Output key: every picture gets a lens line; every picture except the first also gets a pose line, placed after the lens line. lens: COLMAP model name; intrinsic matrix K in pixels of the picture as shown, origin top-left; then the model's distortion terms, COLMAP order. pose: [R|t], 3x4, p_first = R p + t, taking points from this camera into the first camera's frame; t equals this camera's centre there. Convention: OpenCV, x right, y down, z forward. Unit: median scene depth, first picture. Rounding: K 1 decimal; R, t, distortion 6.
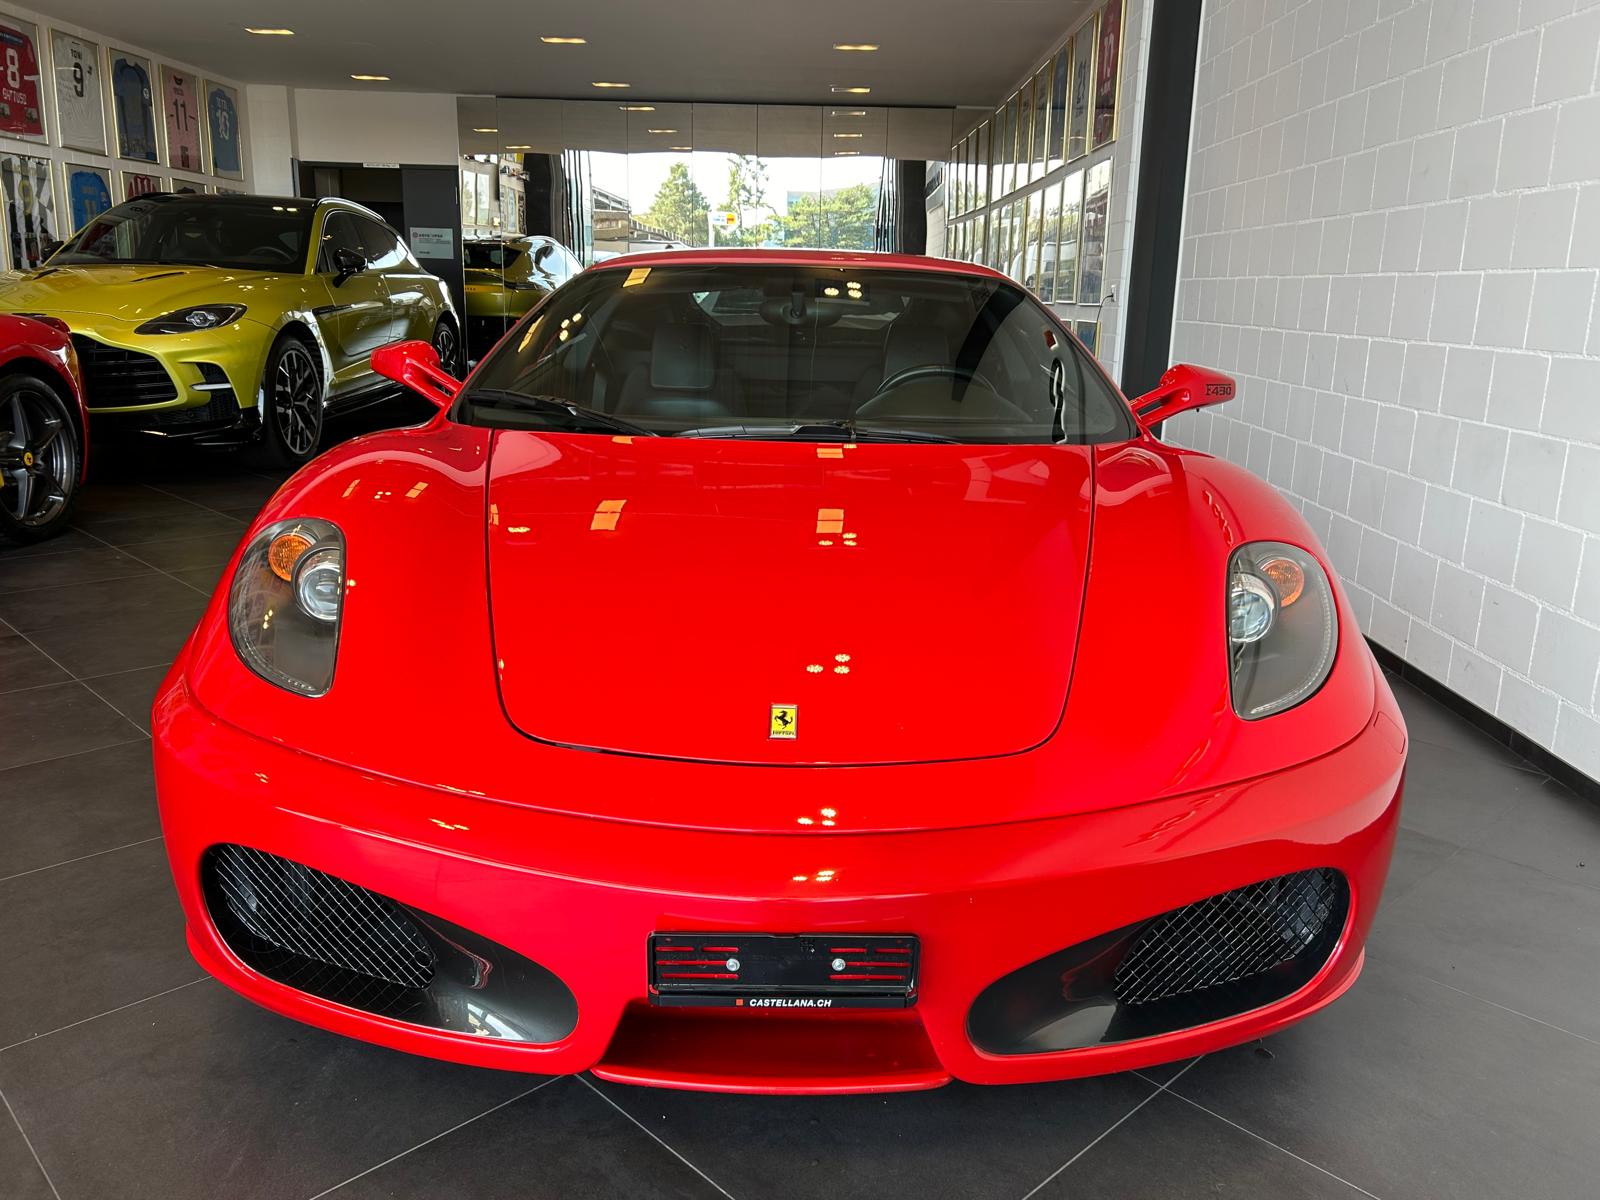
lens RADIAL K [[1286.5, 0, 800.0], [0, 1286.5, 600.0], [0, 0, 1]] dist [-0.001276, -0.053785]
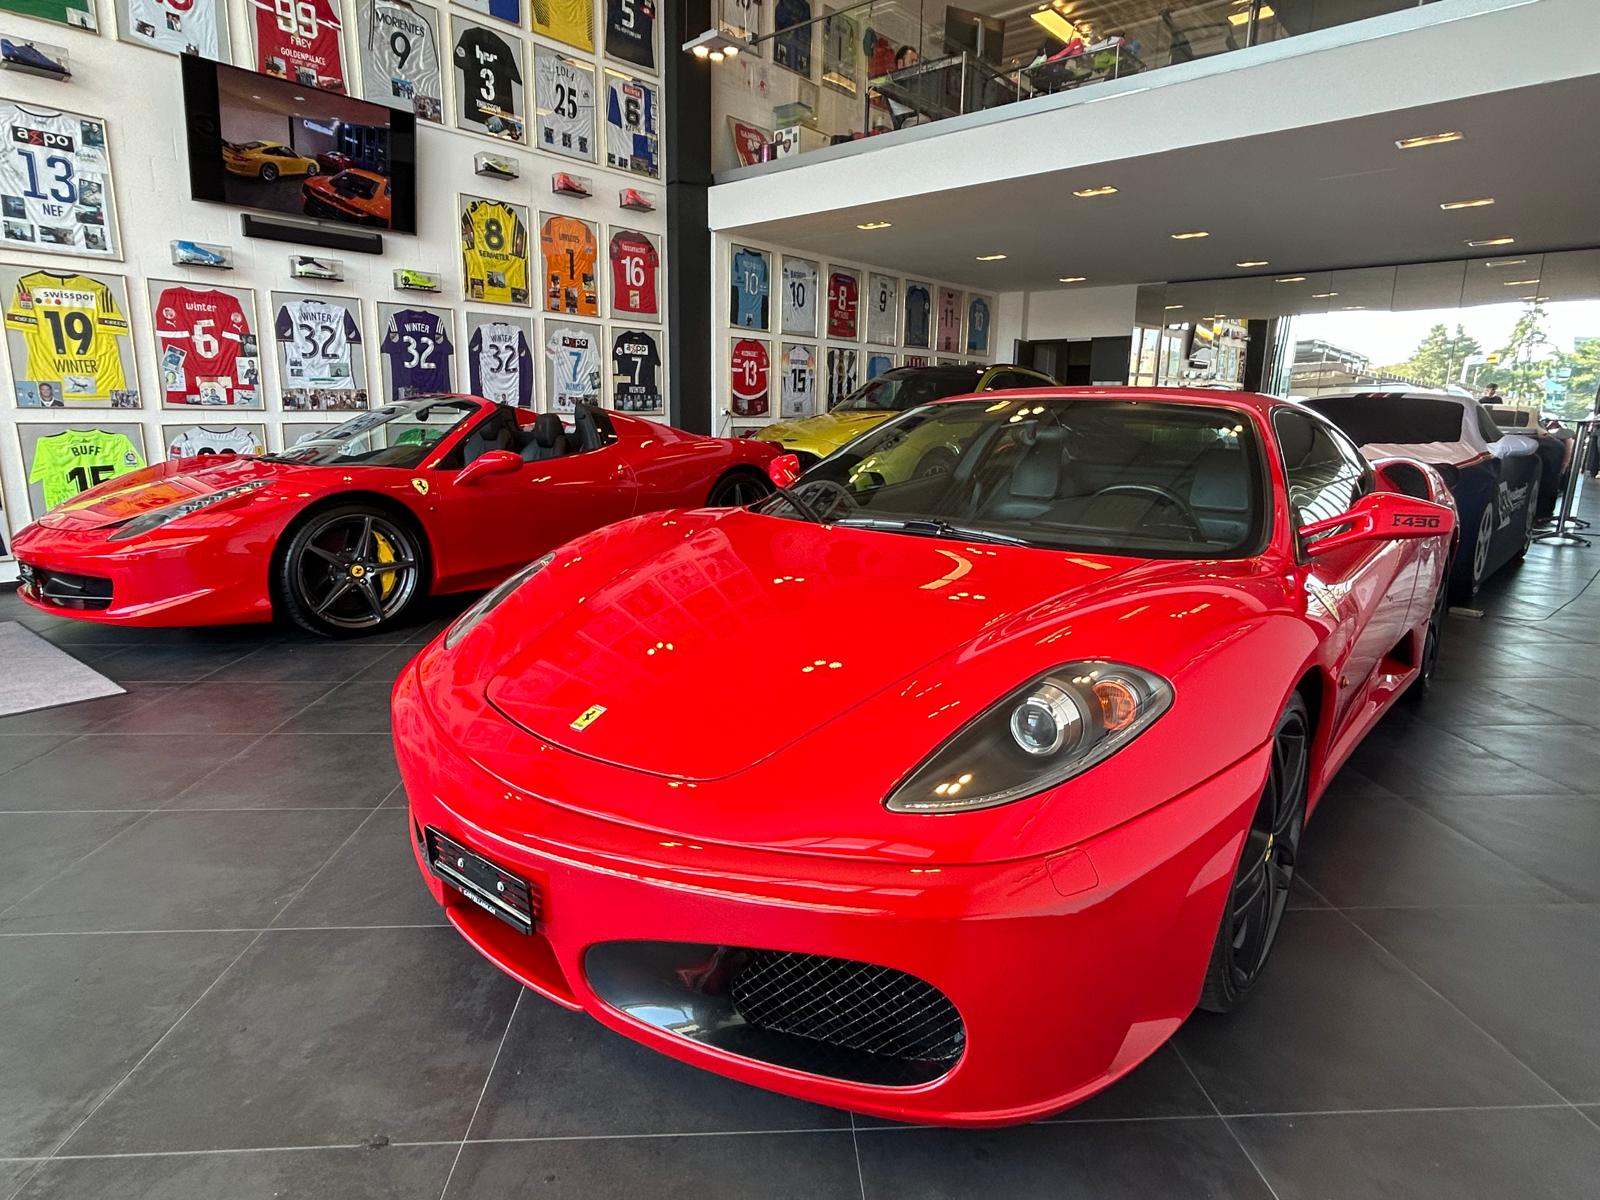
lens RADIAL K [[891.0, 0, 800.0], [0, 891.0, 600.0], [0, 0, 1]] dist [0.000301, -0.001155]
pose [[0.735416, 0.115912, -0.667628, 0.160289], [-0.146570, 0.989147, 0.010282, -0.015633], [0.661574, 0.090293, 0.744424, 0.082573]]
